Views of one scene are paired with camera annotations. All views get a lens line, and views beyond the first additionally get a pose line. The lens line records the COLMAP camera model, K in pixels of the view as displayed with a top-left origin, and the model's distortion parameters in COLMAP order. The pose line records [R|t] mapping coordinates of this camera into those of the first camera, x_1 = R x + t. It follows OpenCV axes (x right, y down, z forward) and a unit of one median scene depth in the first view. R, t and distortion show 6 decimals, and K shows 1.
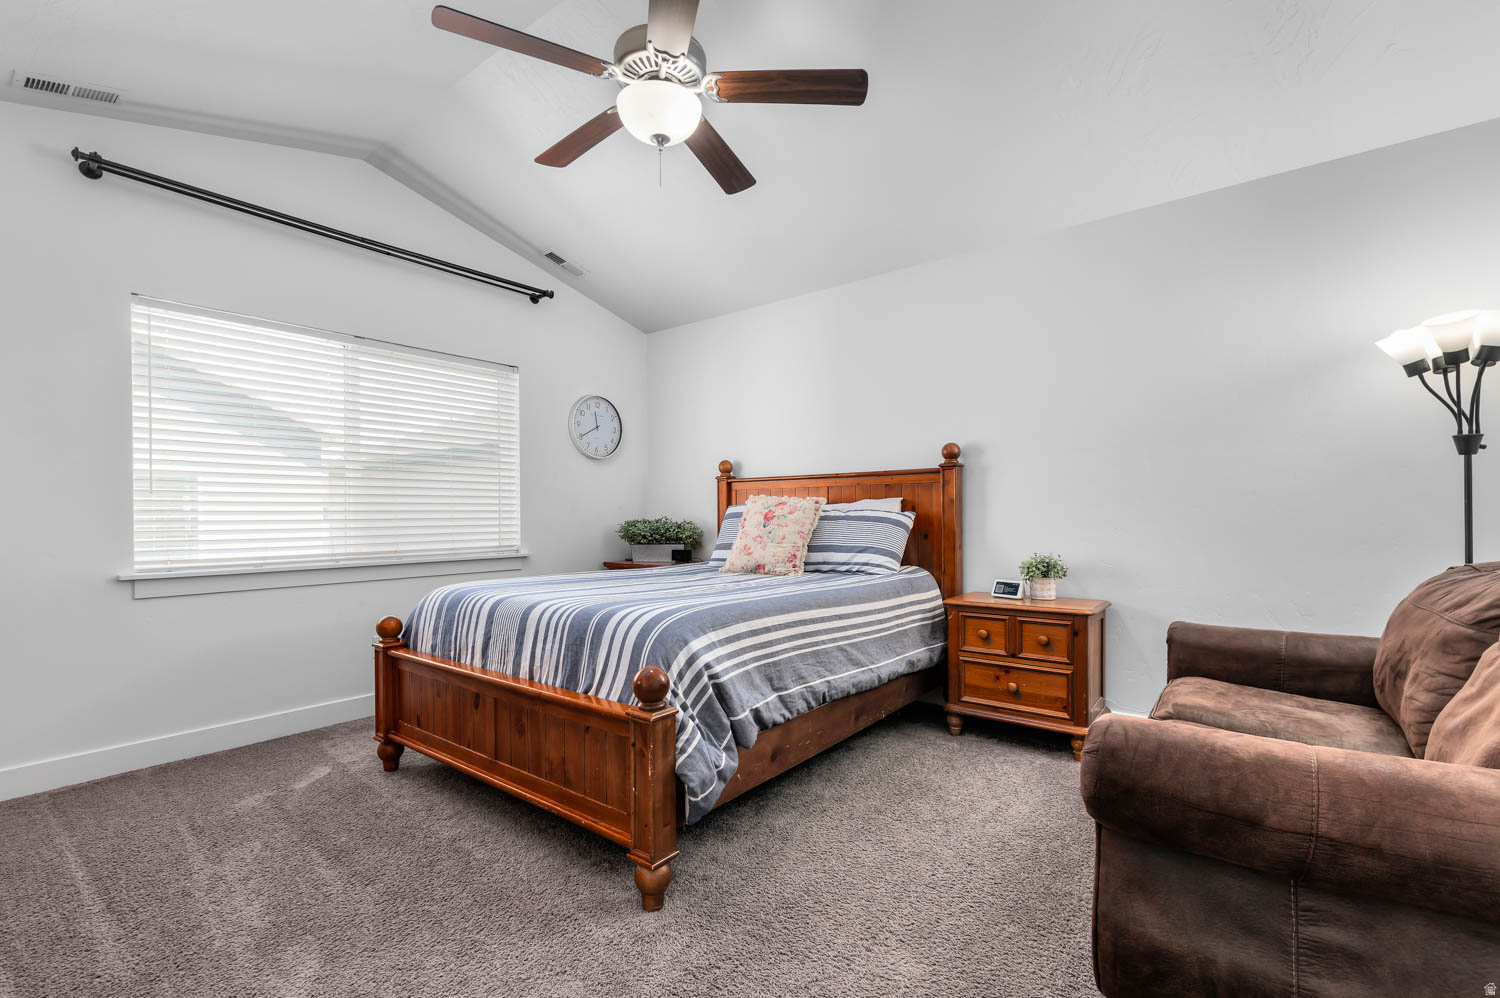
lens RADIAL K [[646.6, 0, 753.1], [0, 646.6, 521.8], [0, 0, 1]] dist [0.001350, -0.000291]
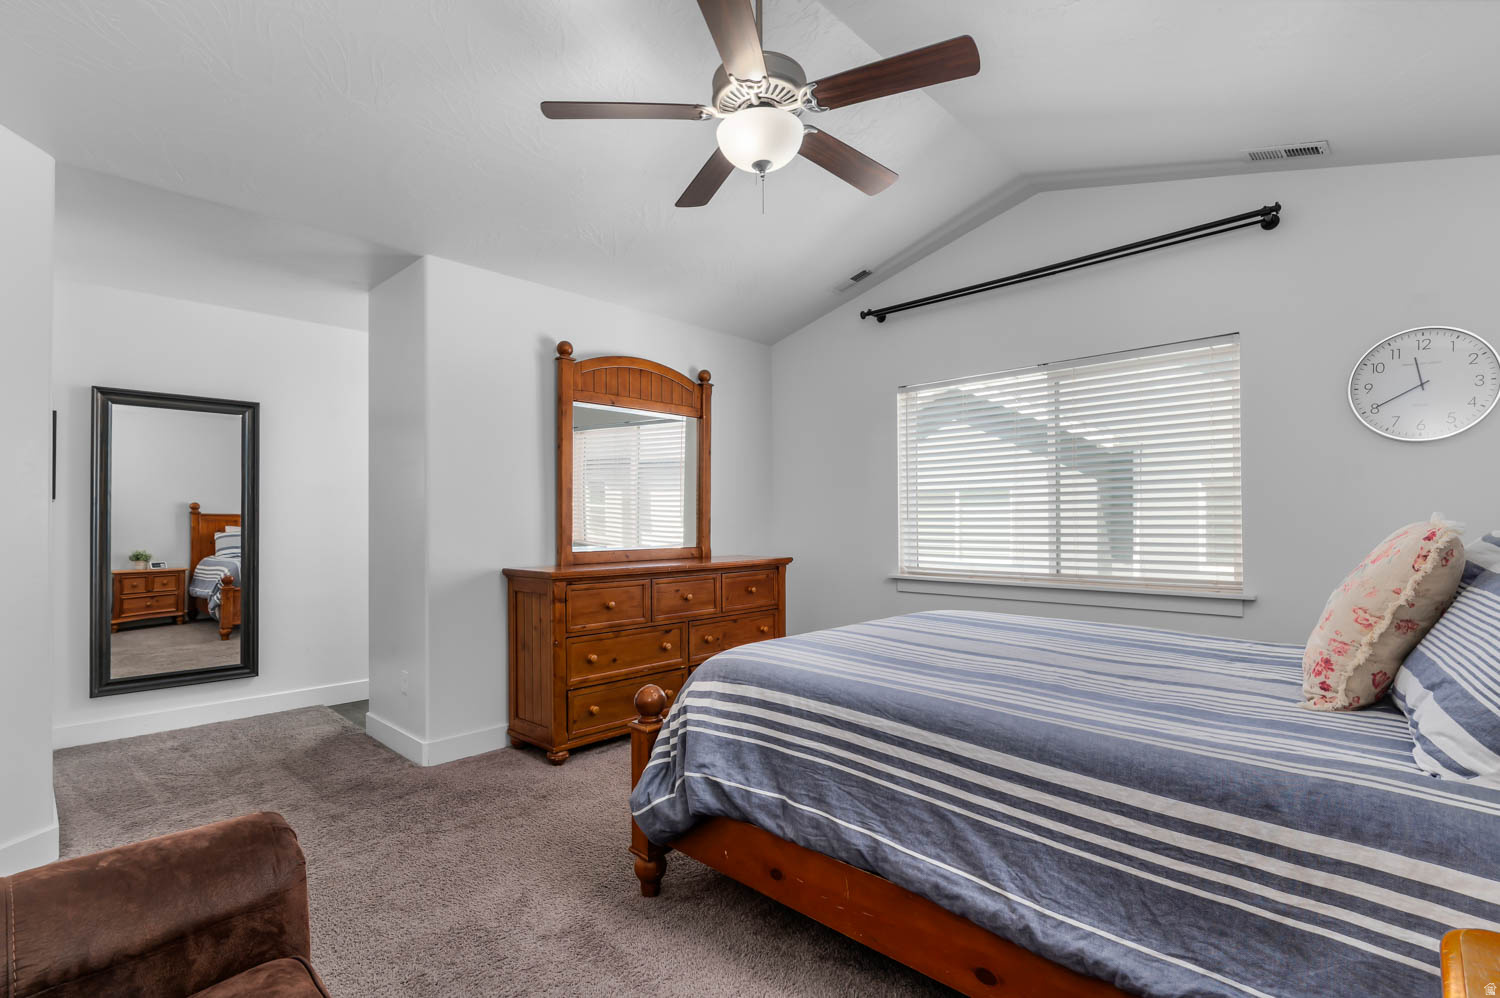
lens RADIAL K [[693.9, 0, 752.3], [0, 693.9, 513.3], [0, 0, 1]] dist [-0.002504, -0.000095]
pose [[-0.088386, -0.005169, -0.996073, 0.741354], [-0.004282, 0.999979, -0.004809, -0.056423], [0.996077, 0.003840, -0.088406, 0.891977]]
